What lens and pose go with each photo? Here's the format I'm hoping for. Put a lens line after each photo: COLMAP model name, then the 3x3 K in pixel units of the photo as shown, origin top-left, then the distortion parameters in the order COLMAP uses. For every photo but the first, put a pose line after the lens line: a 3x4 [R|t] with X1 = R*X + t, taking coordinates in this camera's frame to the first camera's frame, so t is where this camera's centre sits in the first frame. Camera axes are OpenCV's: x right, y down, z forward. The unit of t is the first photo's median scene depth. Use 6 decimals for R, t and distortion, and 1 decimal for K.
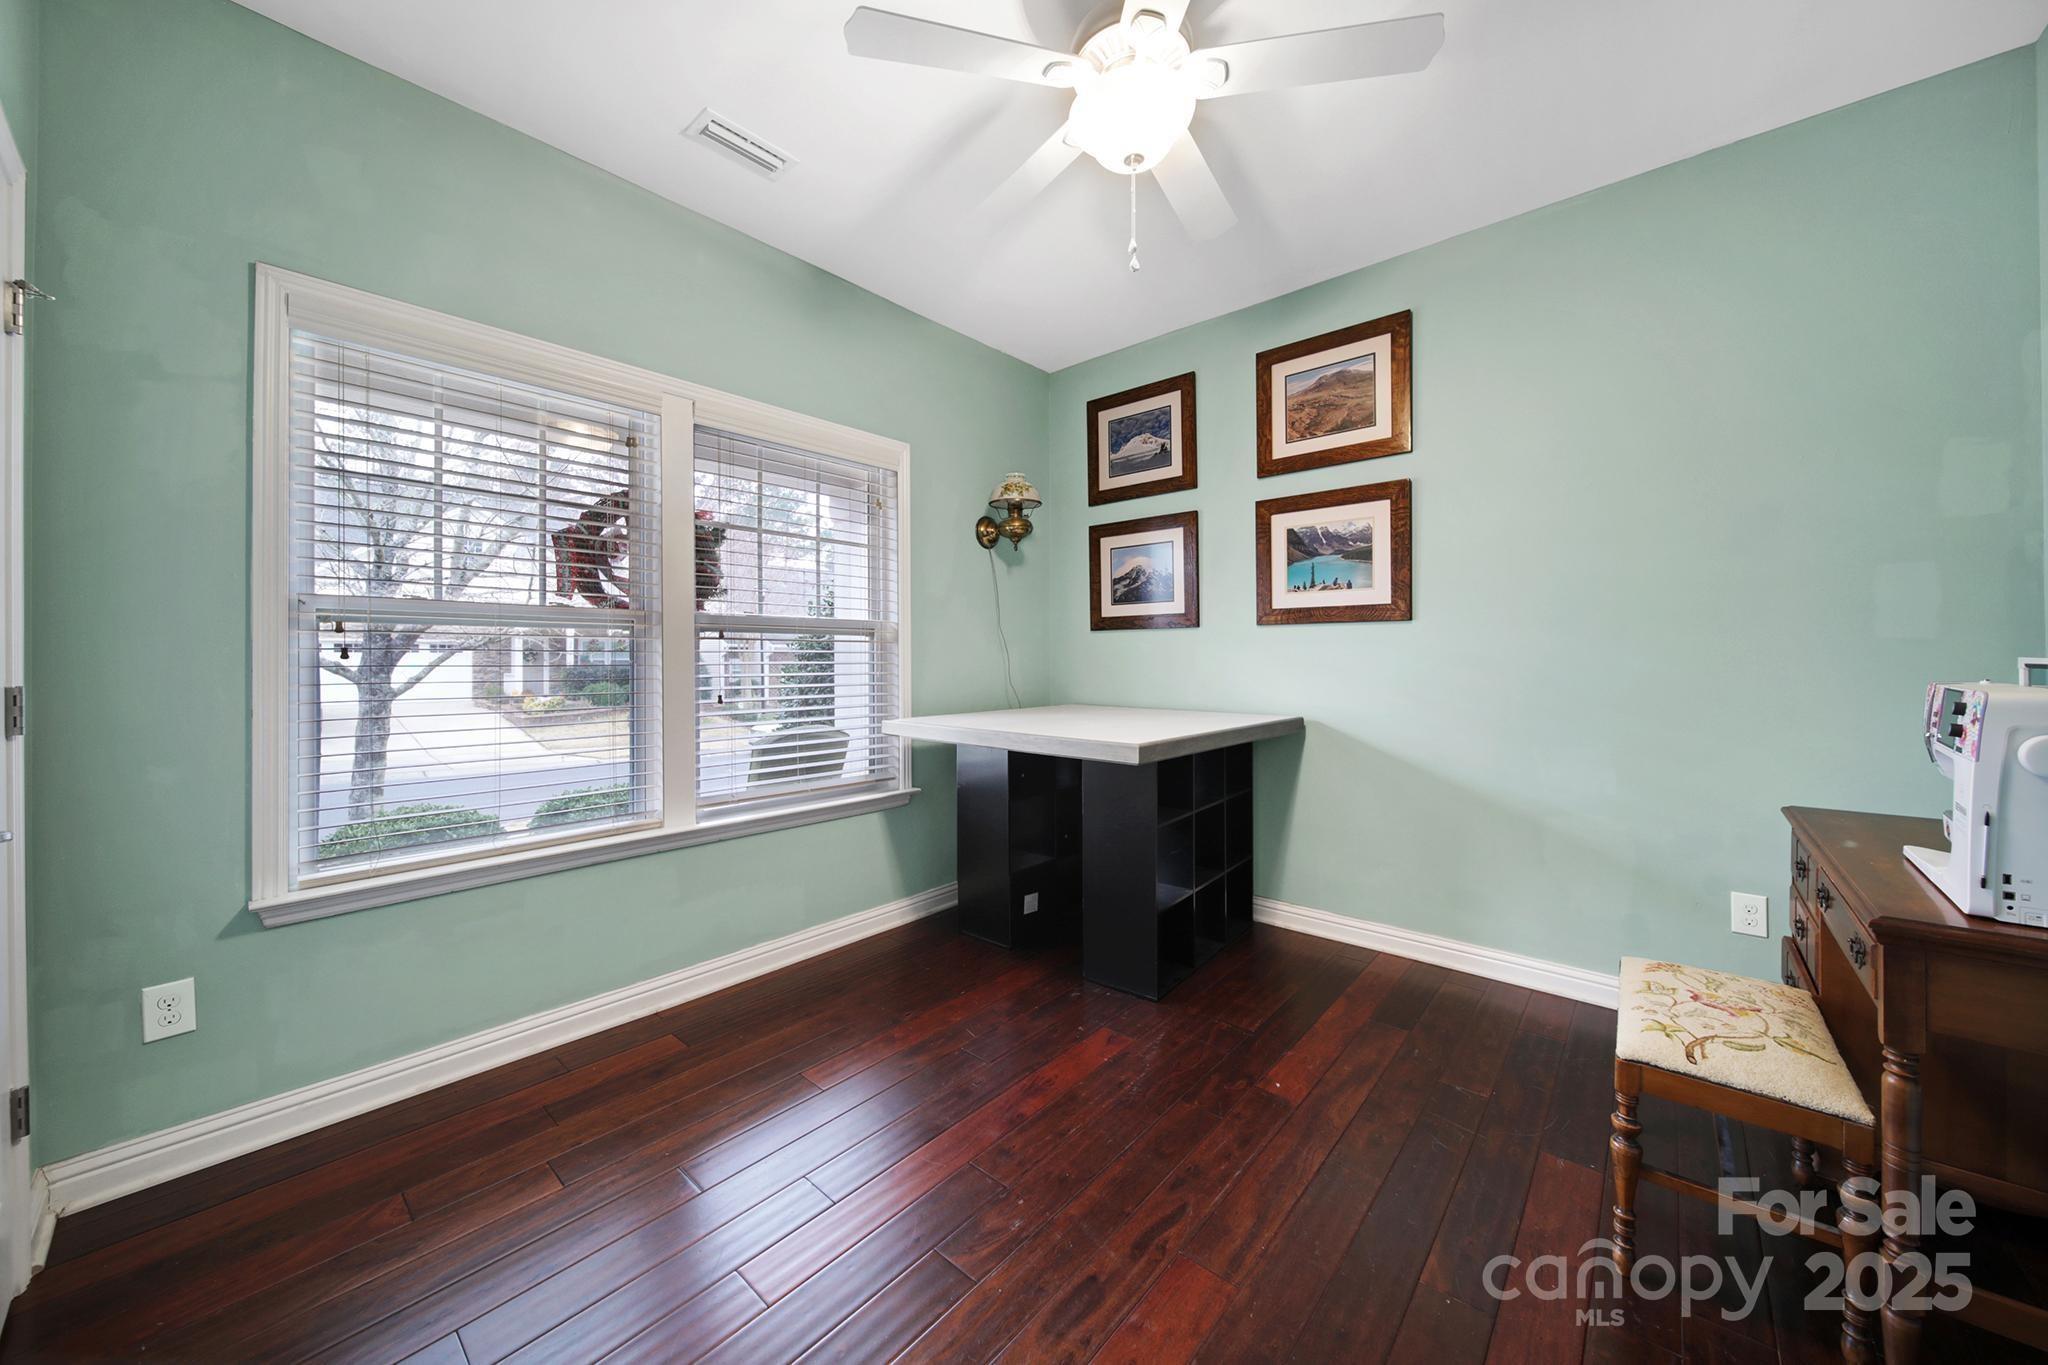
lens RADIAL K [[727.4, 0, 1022.8], [0, 727.4, 648.5], [0, 0, 1]] dist [-0.001028, -0.000112]
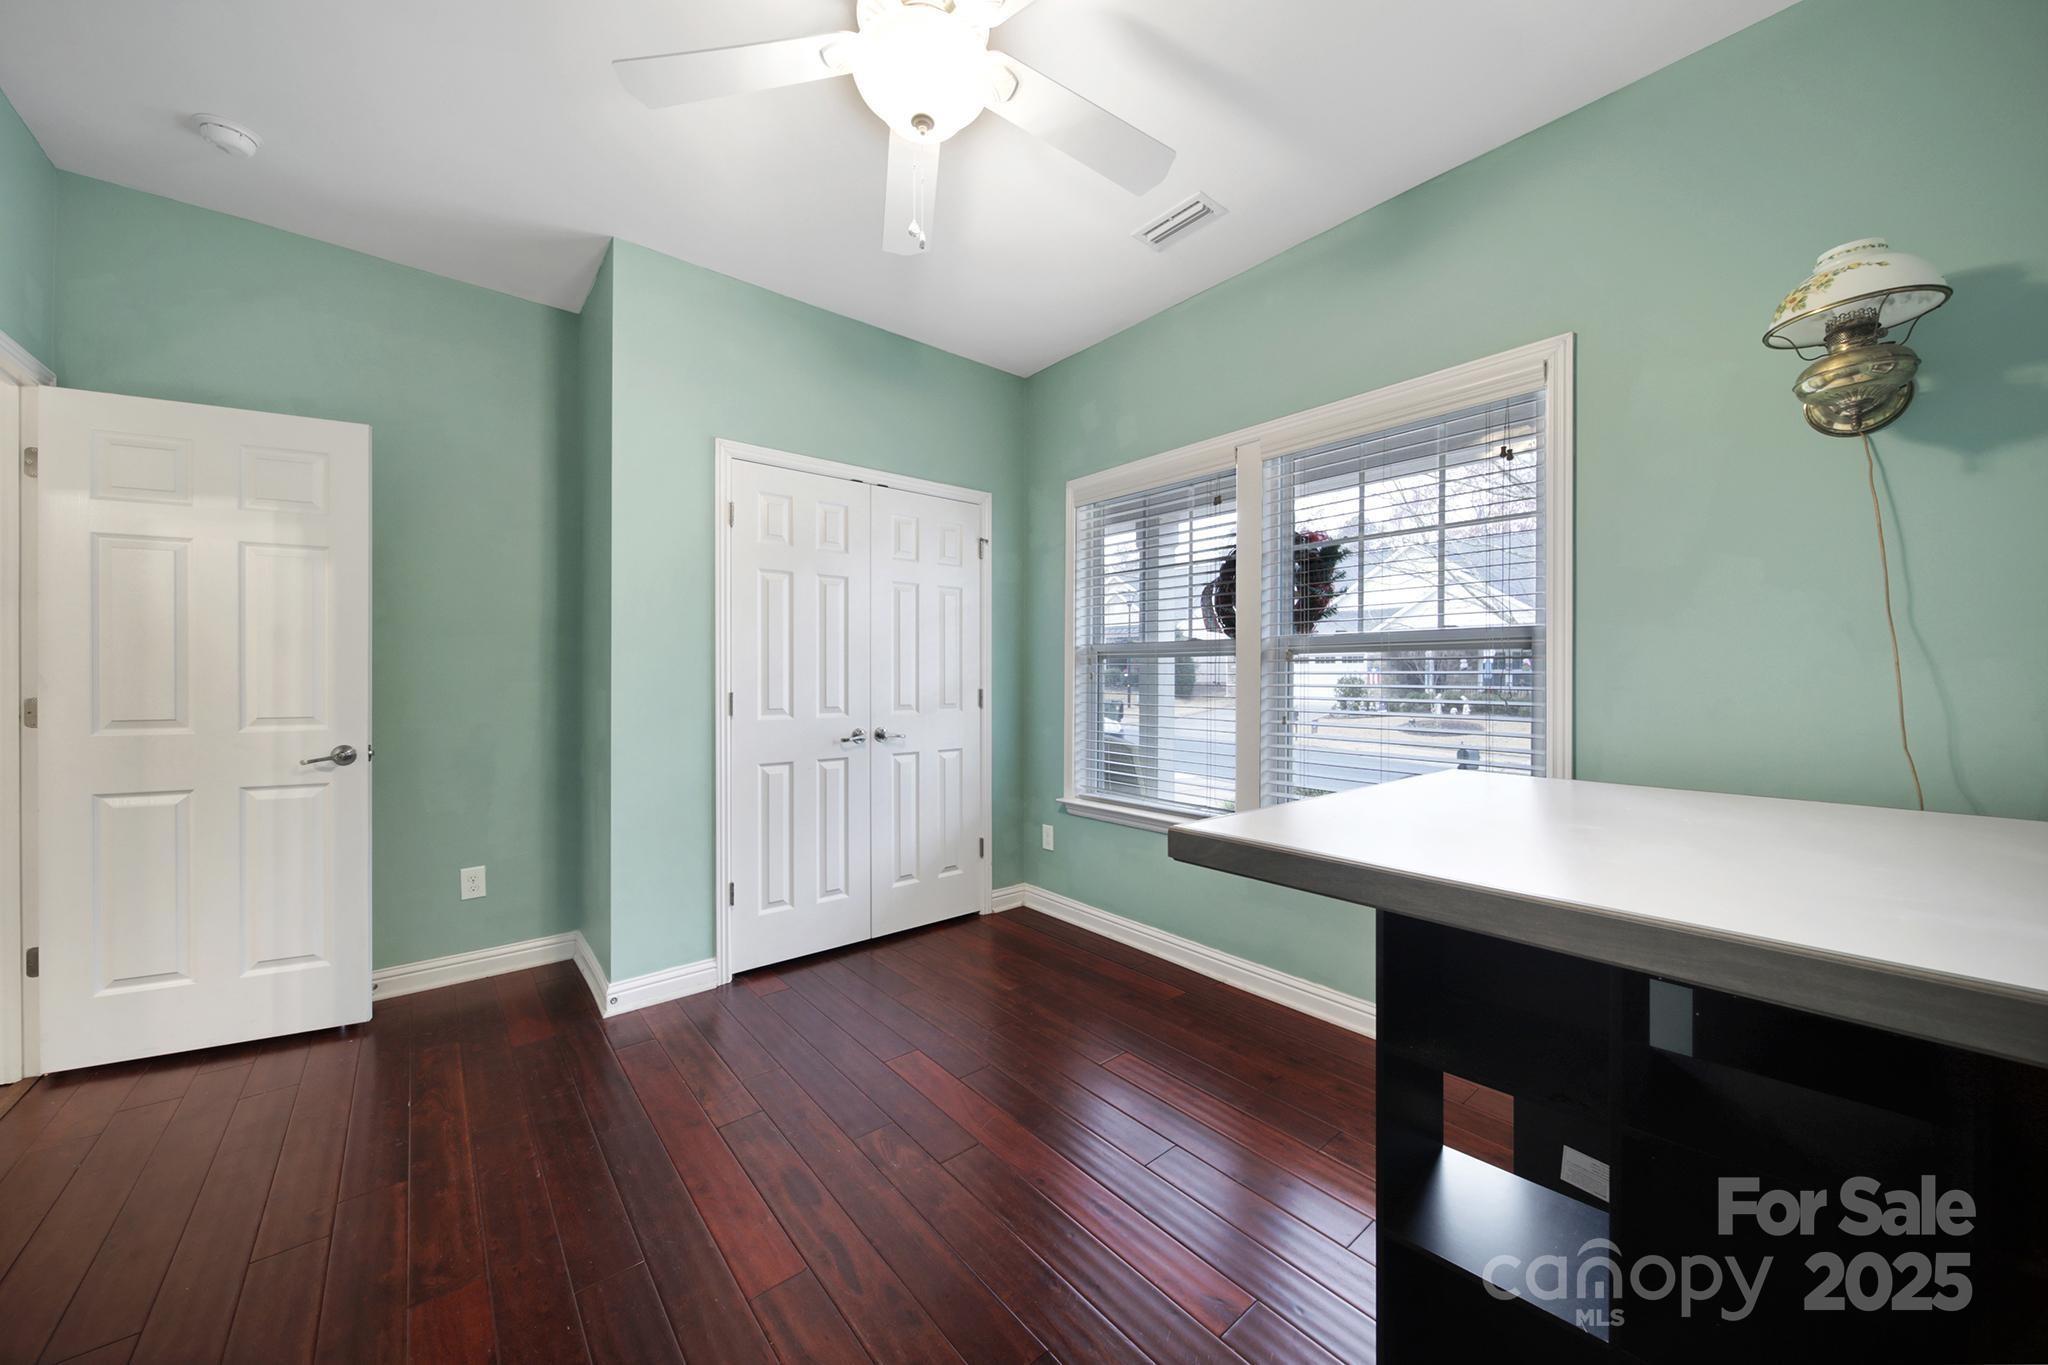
lens RADIAL K [[720.2, 0, 1025.1], [0, 720.2, 672.1], [0, 0, 1]] dist [-0.002323, -0.000472]
pose [[-0.146562, -0.001638, -0.989200, 0.619916], [0.015395, 0.999874, -0.003937, -0.000299], [0.989082, -0.015806, -0.146518, 0.772119]]
